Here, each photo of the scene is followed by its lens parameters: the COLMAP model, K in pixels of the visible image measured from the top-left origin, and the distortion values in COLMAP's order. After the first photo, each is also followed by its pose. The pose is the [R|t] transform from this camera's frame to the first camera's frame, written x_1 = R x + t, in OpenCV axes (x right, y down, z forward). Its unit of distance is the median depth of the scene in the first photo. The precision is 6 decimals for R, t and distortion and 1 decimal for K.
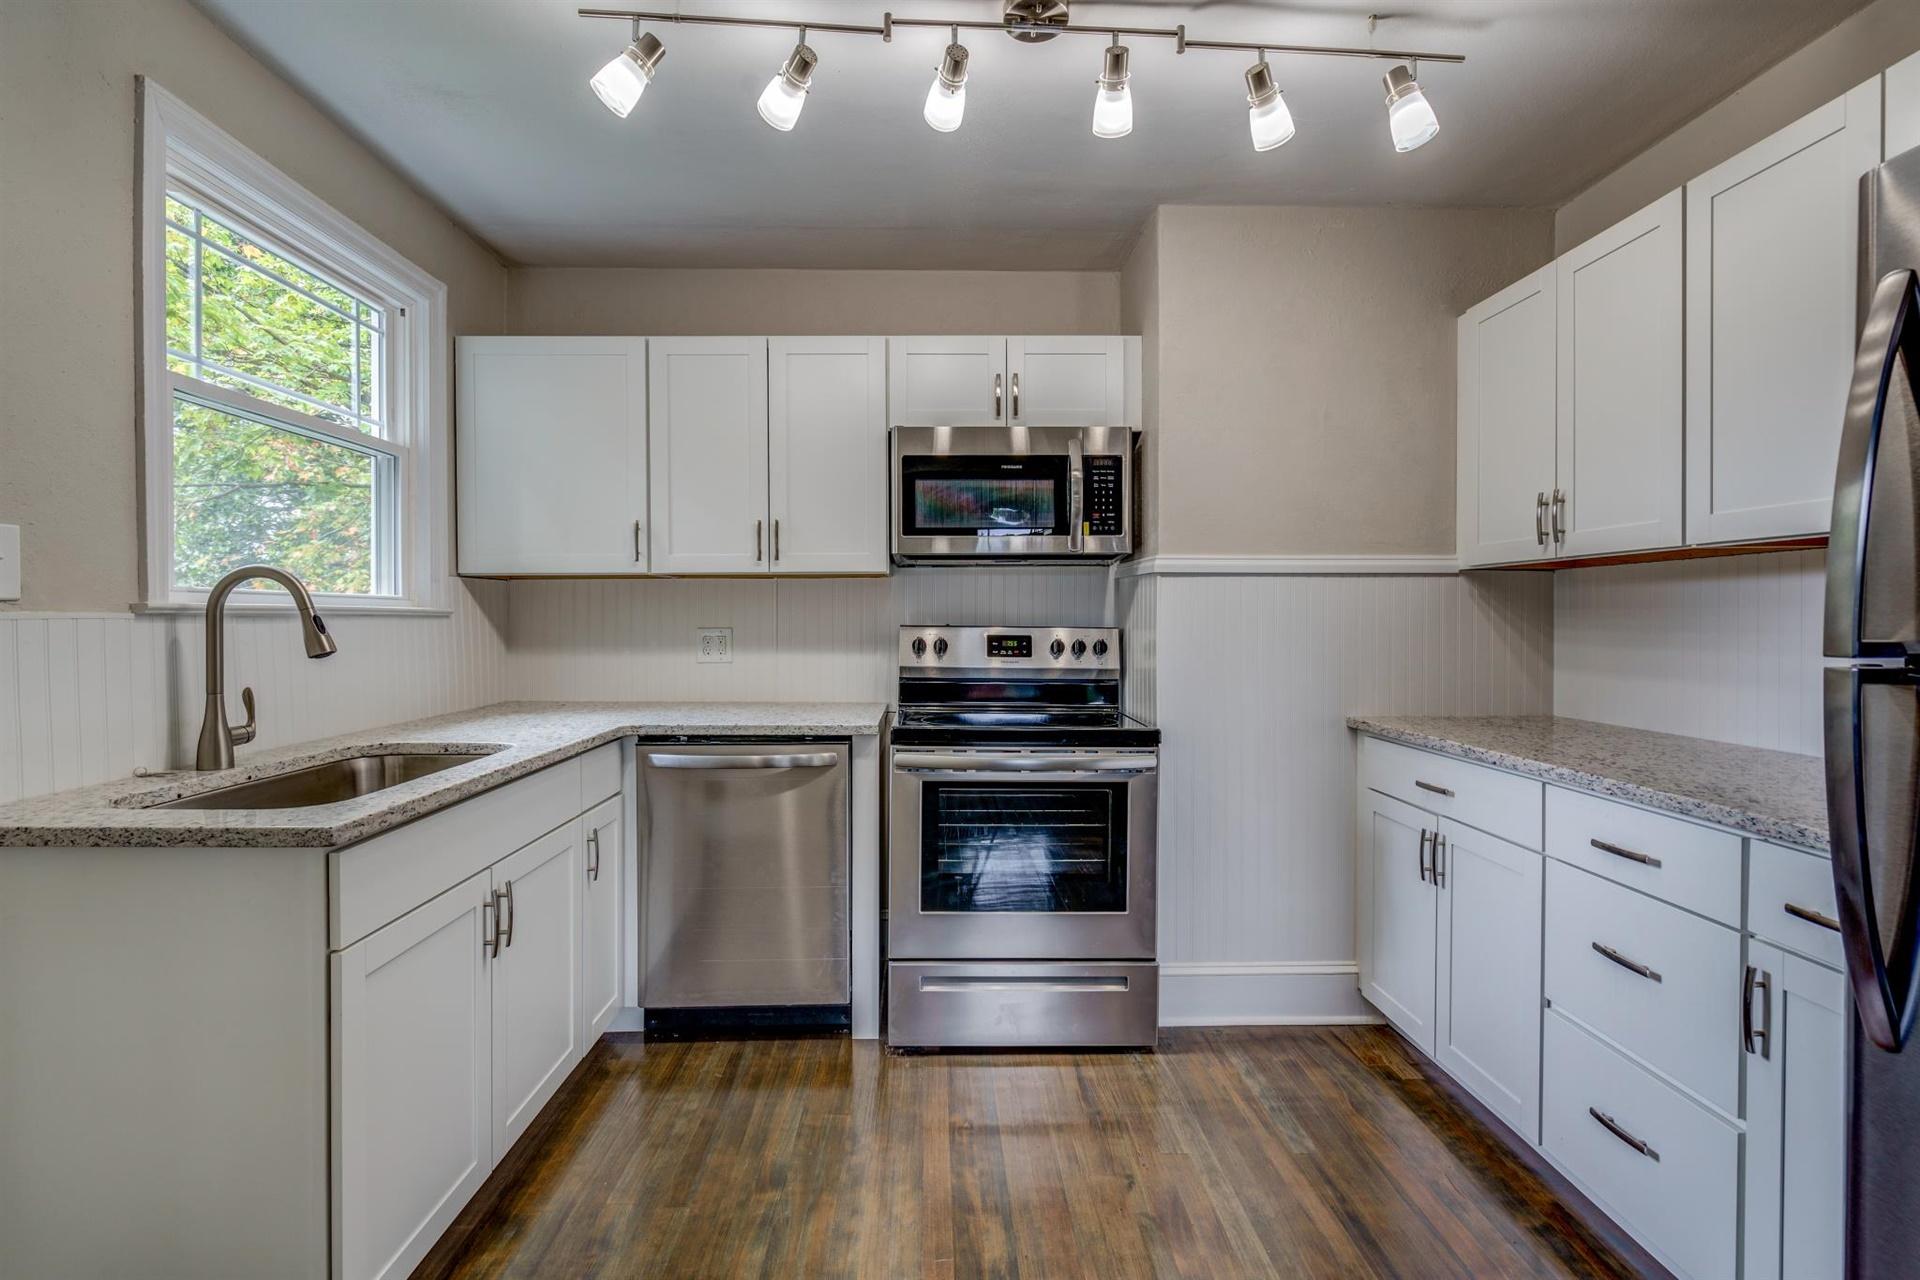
lens RADIAL K [[894.2, 0, 963.0], [0, 894.2, 628.1], [0, 0, 1]] dist [-0.004815, 0.001771]
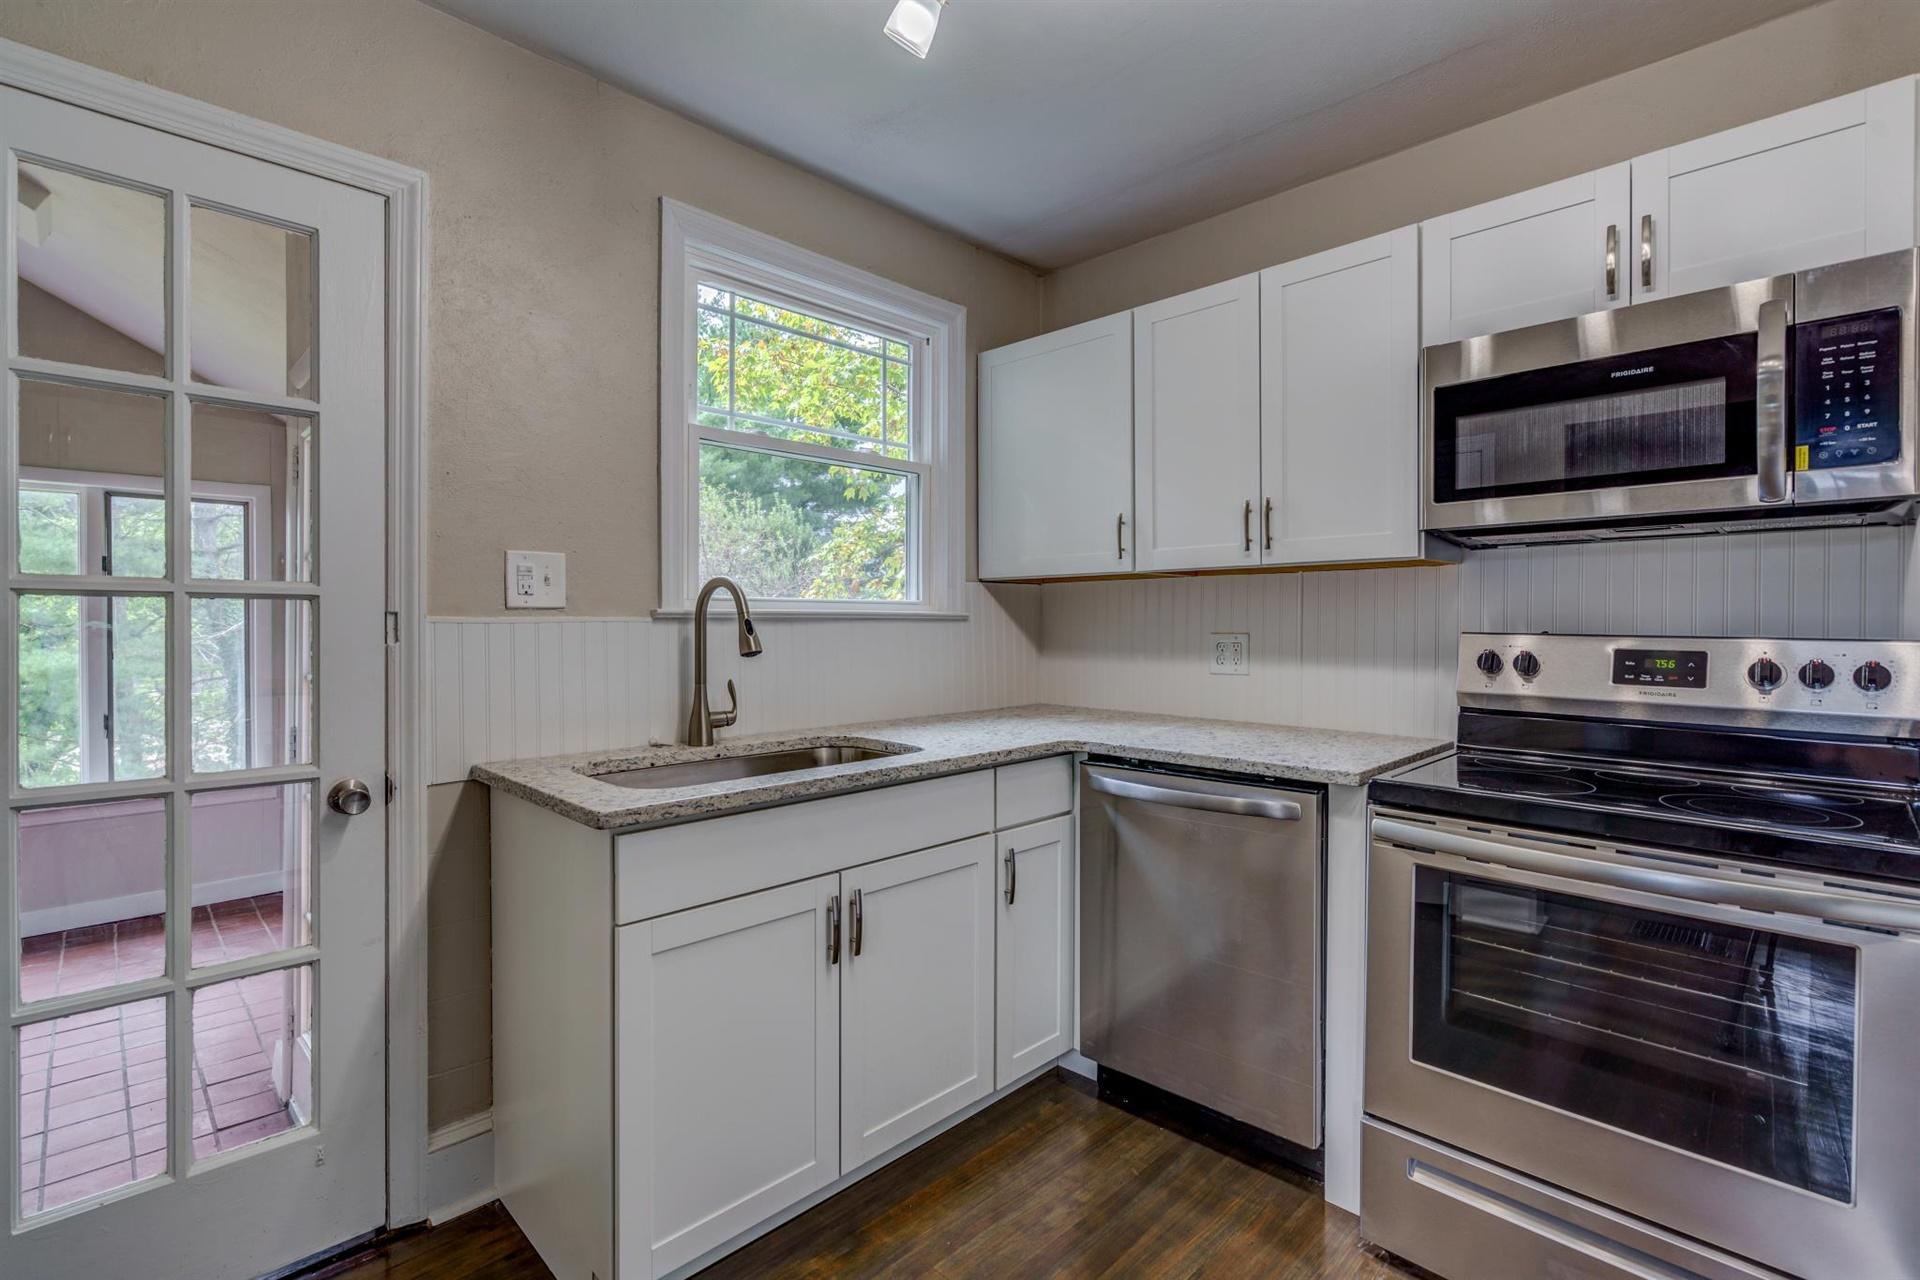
lens RADIAL K [[894.2, 0, 944.8], [0, 894.2, 627.2], [0, 0, 1]] dist [-0.004815, 0.001771]
pose [[0.690576, 0.005494, -0.723239, 0.181000], [-0.008930, 0.999960, -0.000932, -0.003383], [0.723205, 0.007102, 0.690597, 0.263004]]
